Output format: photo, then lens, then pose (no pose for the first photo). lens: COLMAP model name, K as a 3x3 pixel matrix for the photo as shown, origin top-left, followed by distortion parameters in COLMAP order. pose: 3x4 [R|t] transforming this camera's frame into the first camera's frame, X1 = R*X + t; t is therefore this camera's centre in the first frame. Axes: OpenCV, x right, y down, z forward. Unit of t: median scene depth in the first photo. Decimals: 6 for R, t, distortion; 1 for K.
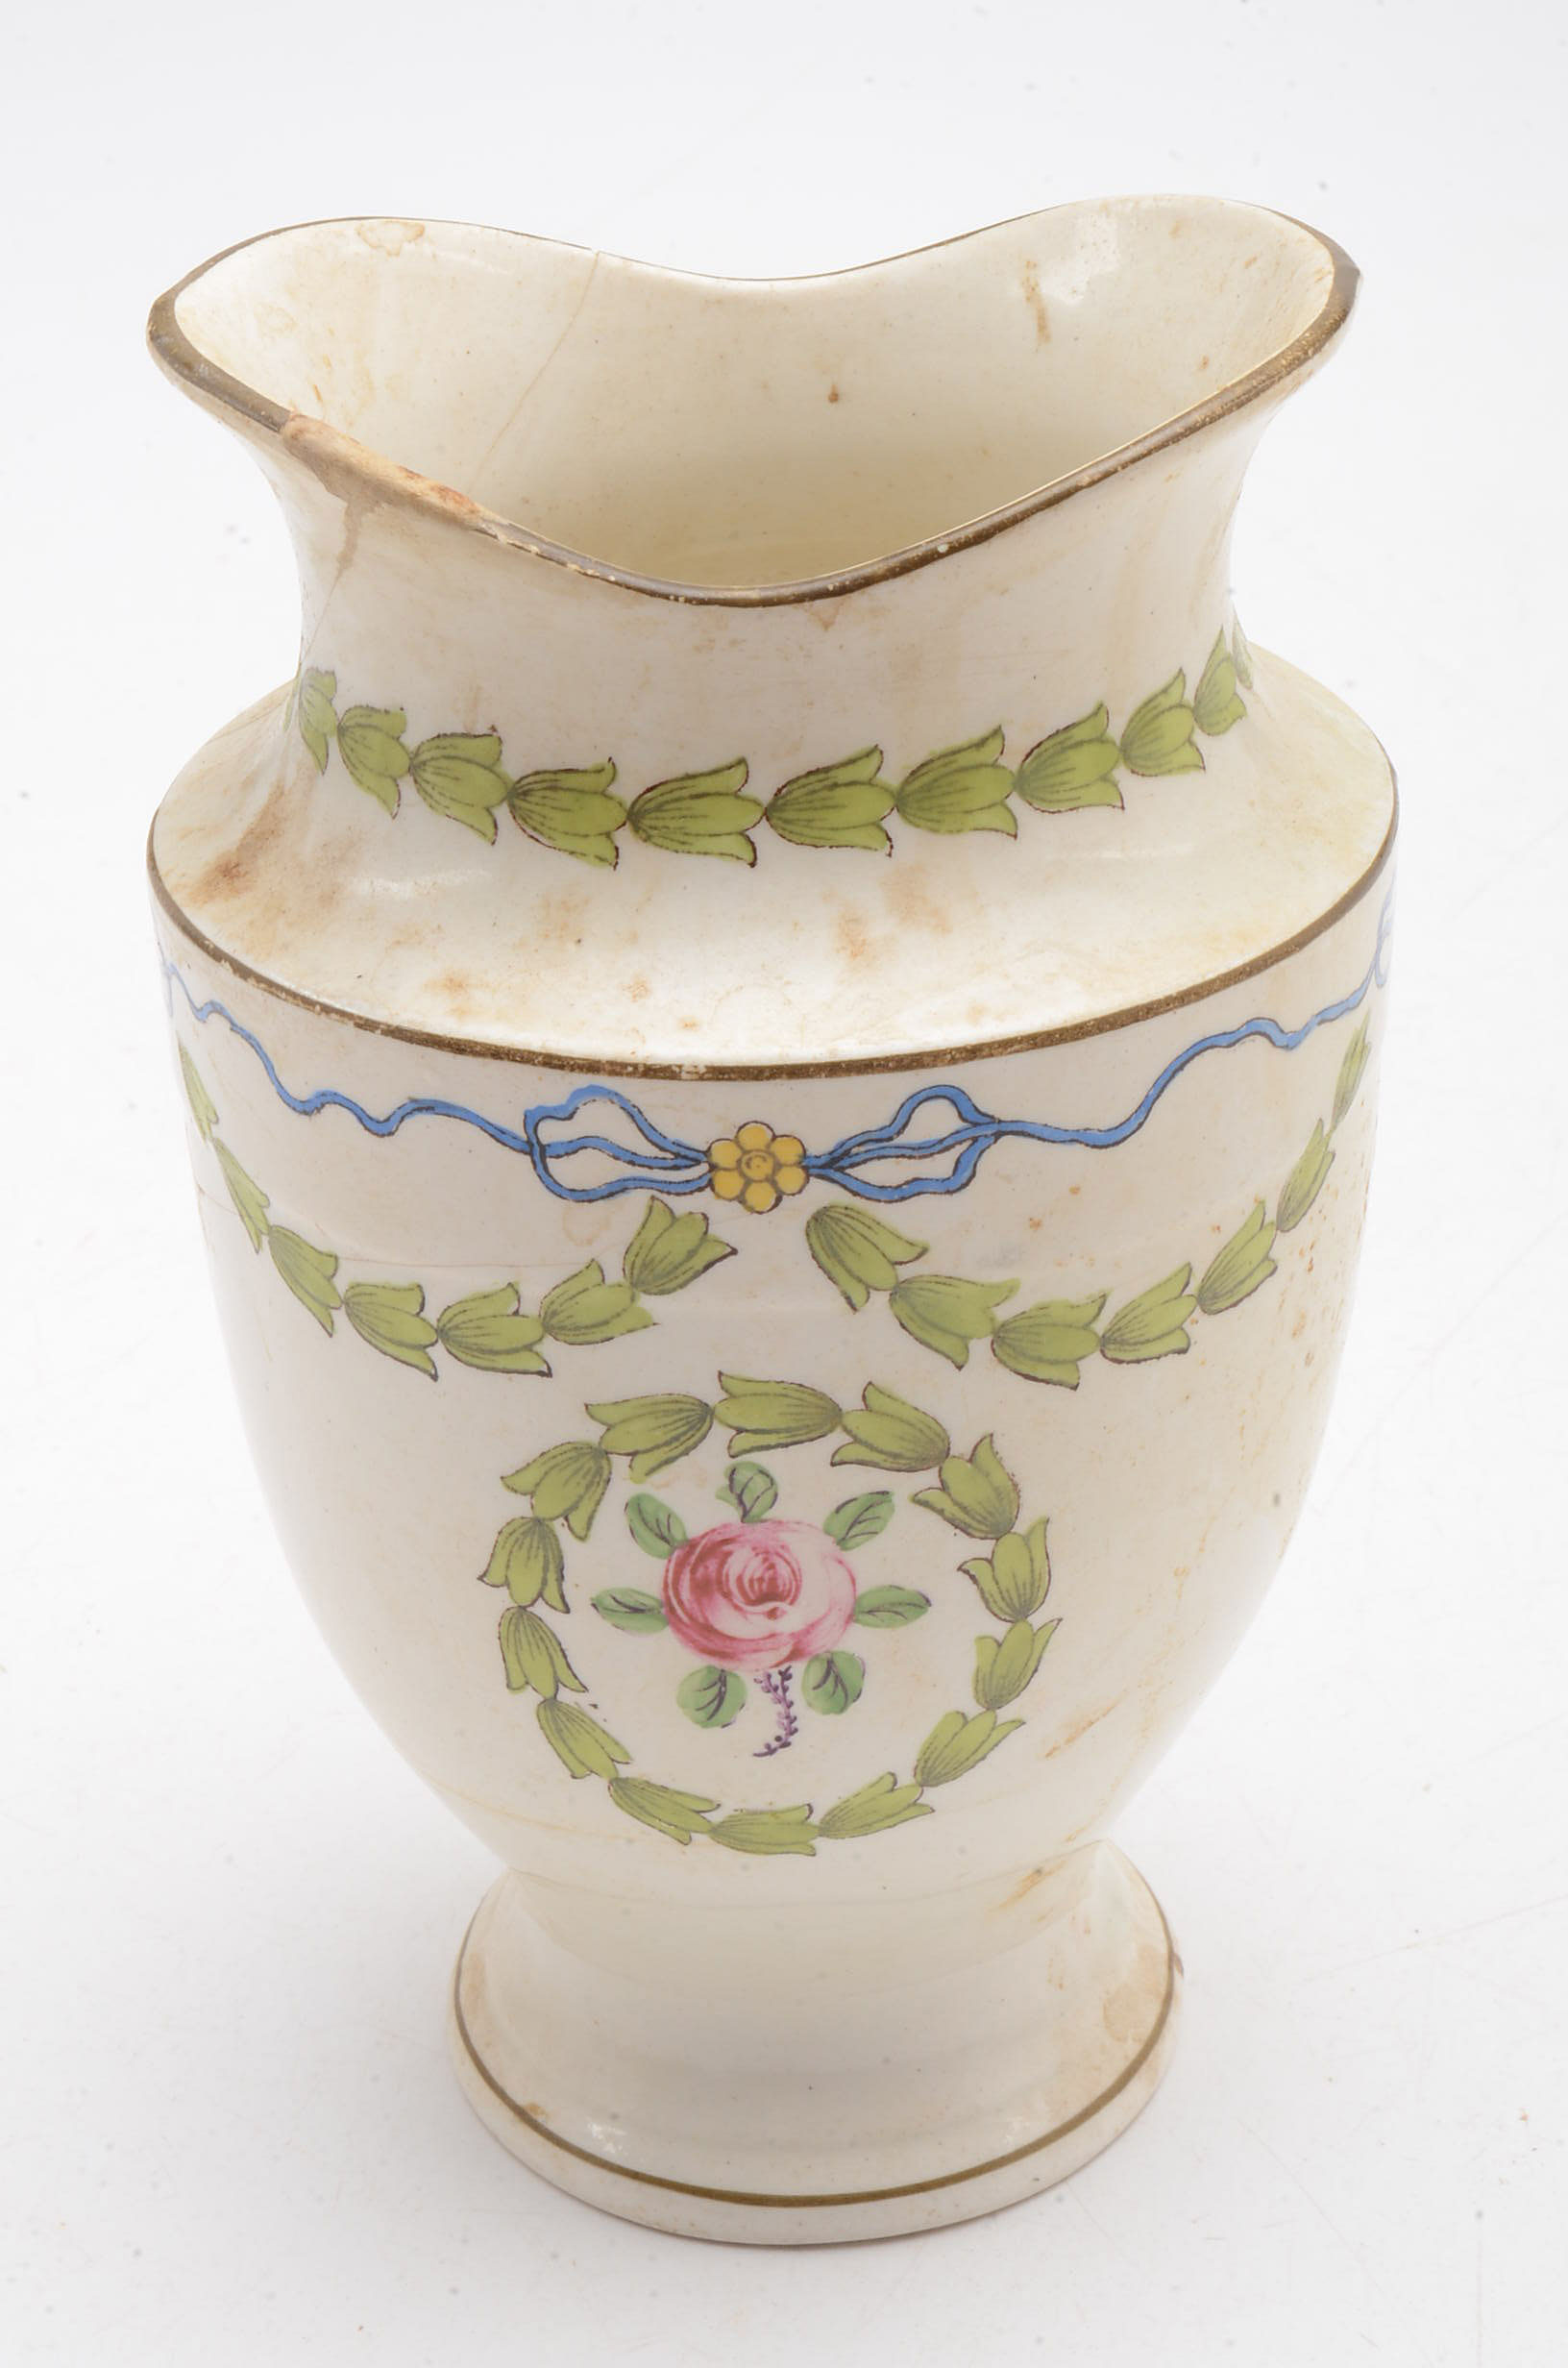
lens RADIAL K [[4584.2, 0, 788.5], [0, 4584.2, 1191.7], [0, 0, 1]] dist [0.131664, 0.000000]
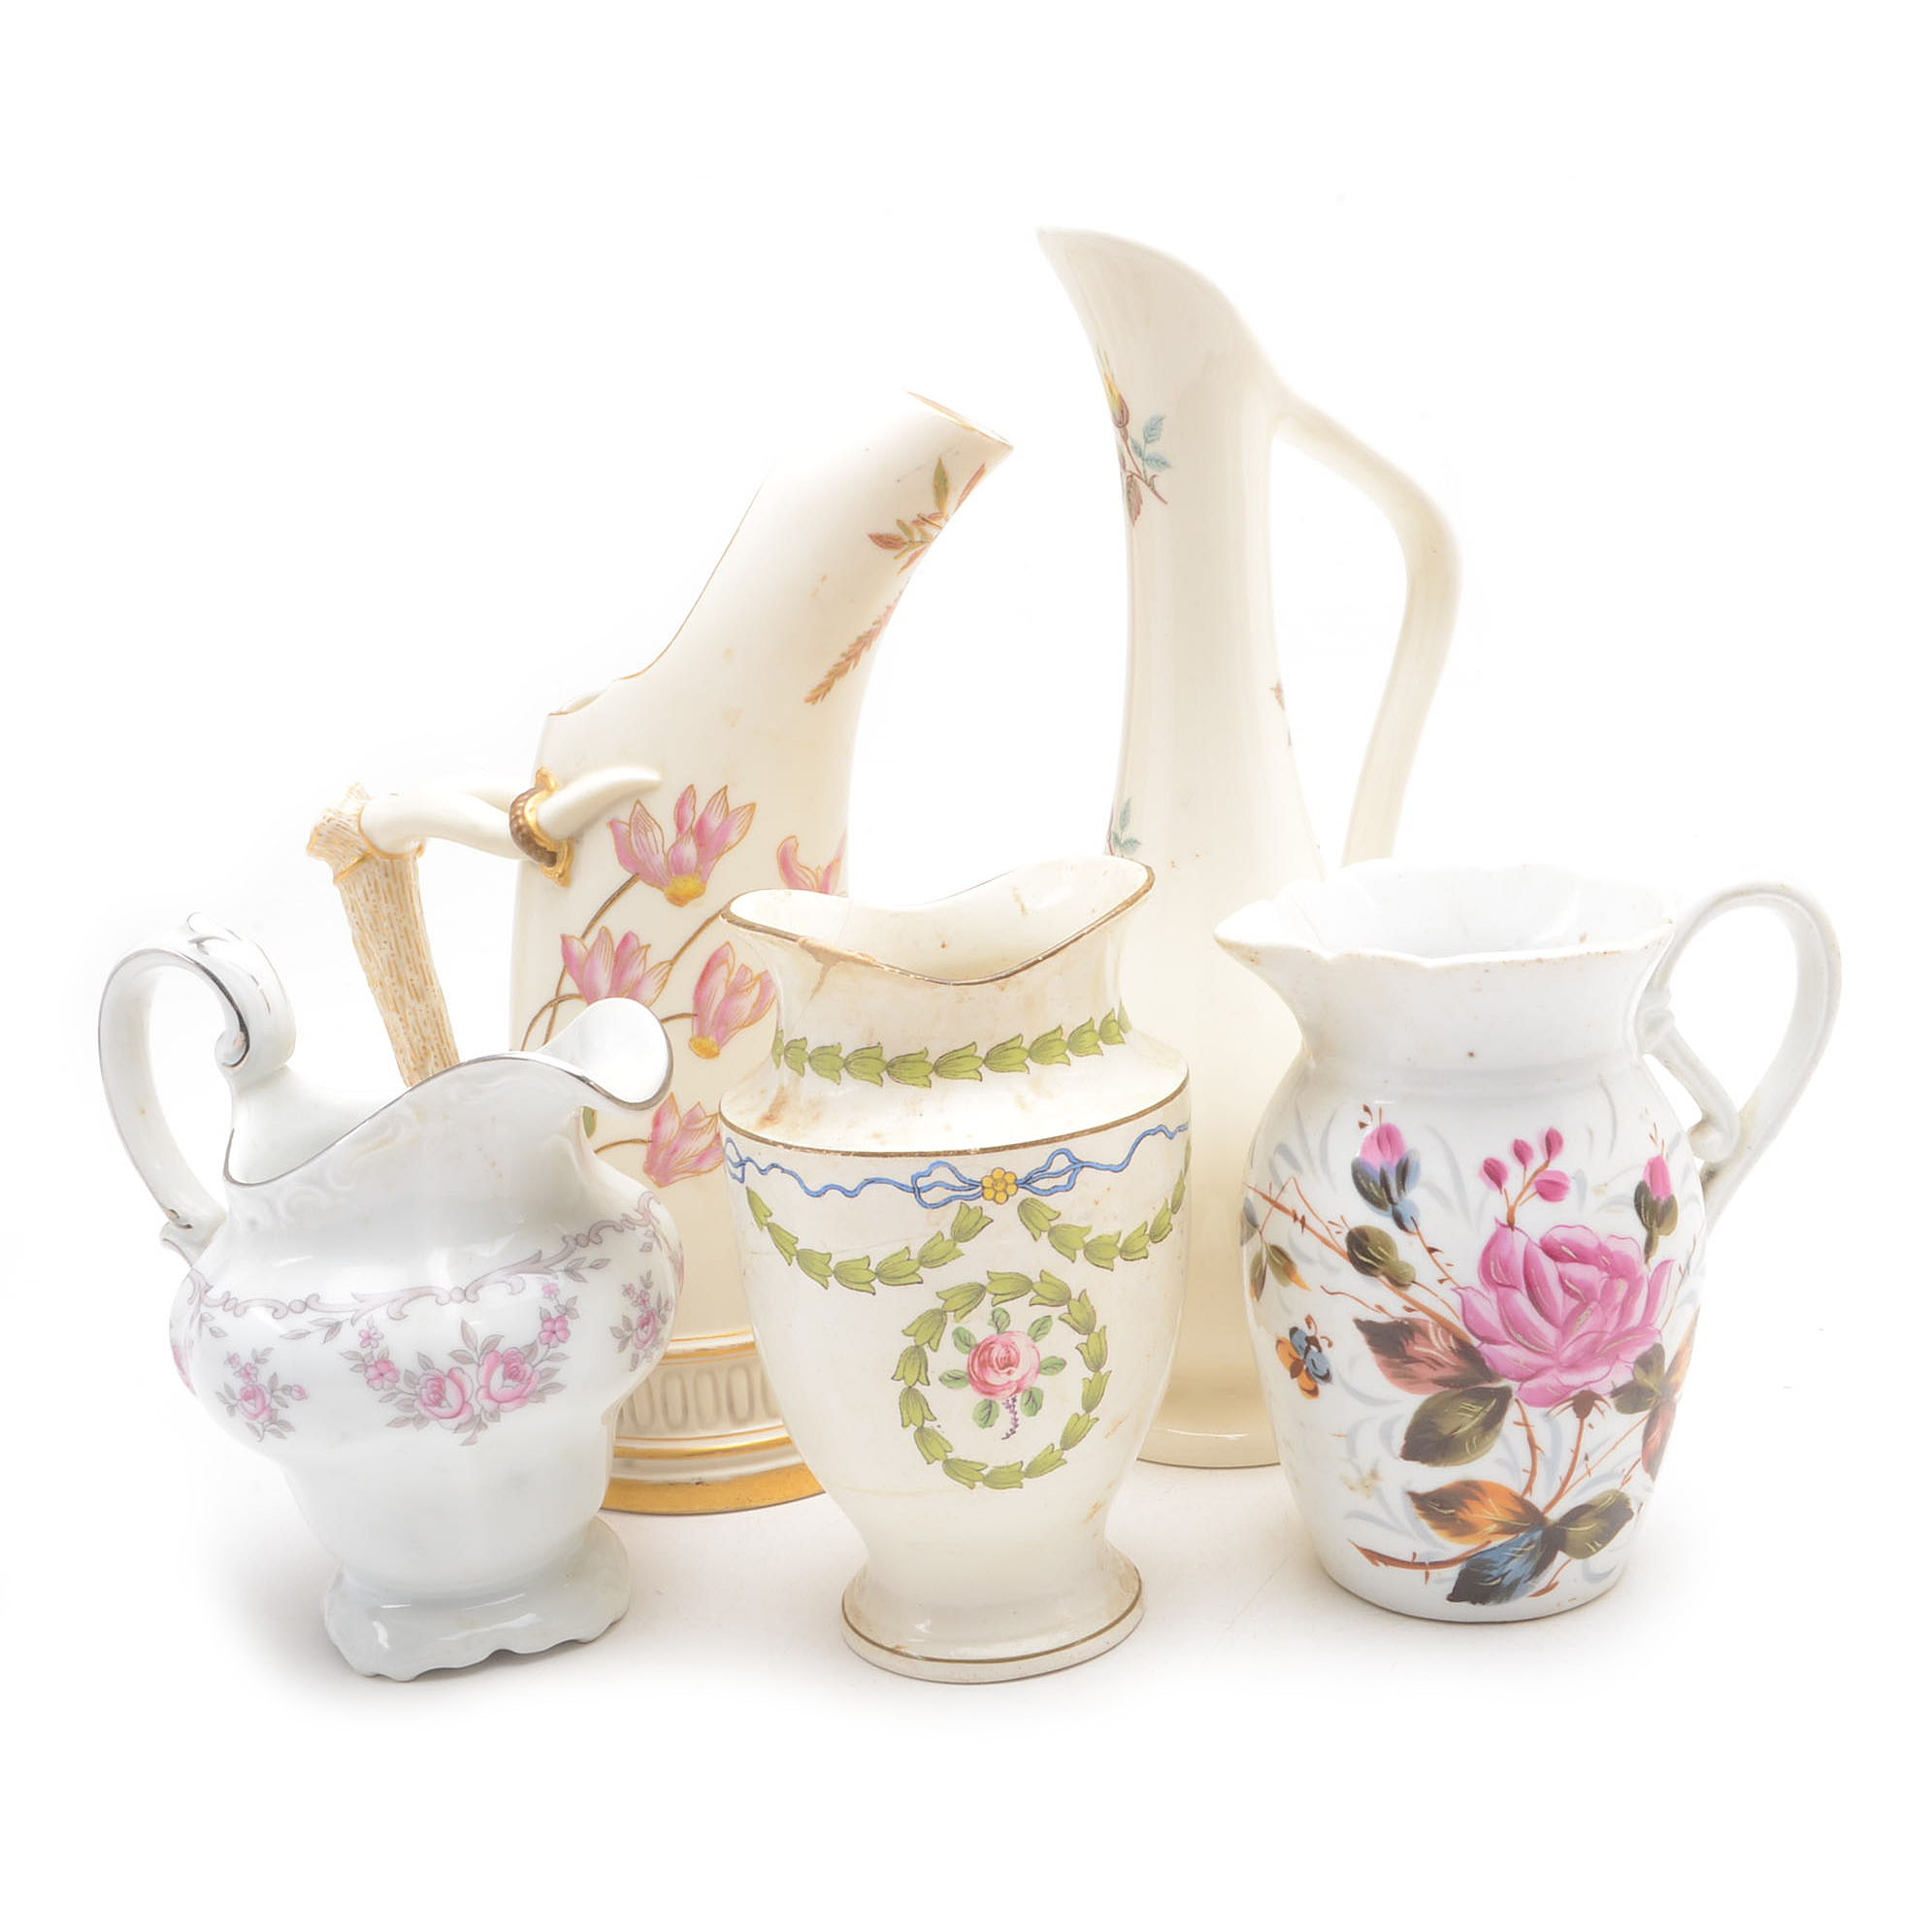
lens RADIAL K [[3328.7, 0, 967.9], [0, 3328.7, 961.2], [0, 0, 1]] dist [-0.084237, 0.000000]
pose [[0.974477, -0.080783, 0.209449, -0.416129], [0.135523, 0.955506, -0.261997, 0.371646], [-0.178965, 0.283696, 0.942066, -0.871913]]
